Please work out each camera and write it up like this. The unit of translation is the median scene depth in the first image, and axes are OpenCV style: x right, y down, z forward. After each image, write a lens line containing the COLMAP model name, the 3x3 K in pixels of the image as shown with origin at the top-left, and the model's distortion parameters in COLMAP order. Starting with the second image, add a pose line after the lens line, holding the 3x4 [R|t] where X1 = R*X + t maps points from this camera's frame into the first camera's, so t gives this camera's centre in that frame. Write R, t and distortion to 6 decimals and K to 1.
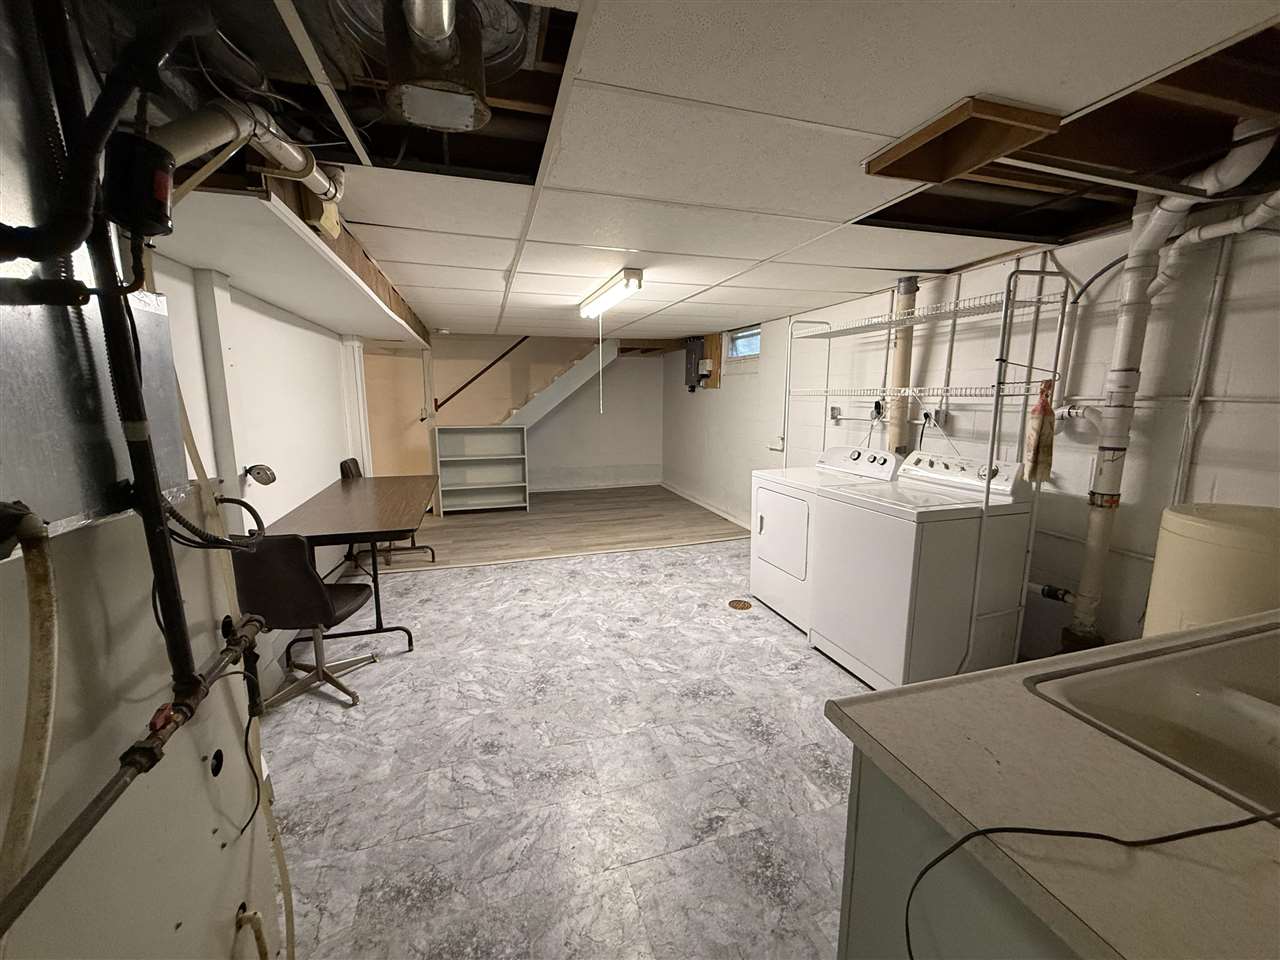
lens RADIAL K [[510.6, 0, 636.7], [0, 510.6, 482.7], [0, 0, 1]] dist [-0.000614, 0.000385]
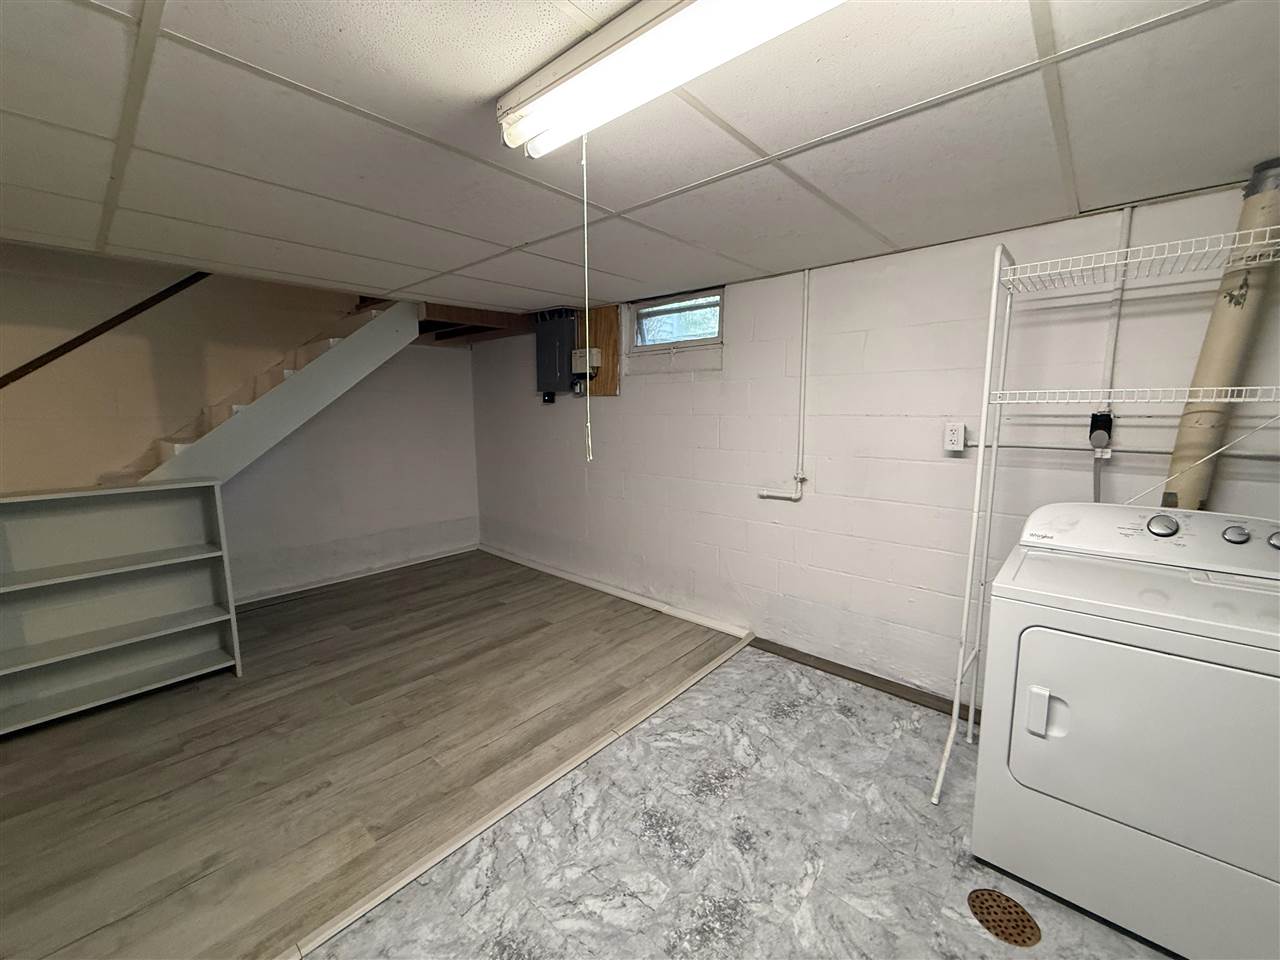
lens RADIAL K [[510.6, 0, 637.5], [0, 510.6, 482.0], [0, 0, 1]] dist [-0.000614, 0.000385]
pose [[0.858258, -0.078615, 0.507161, -0.198377], [0.093031, 0.995658, -0.003098, -0.114748], [-0.504715, 0.049841, 0.861846, 0.682546]]
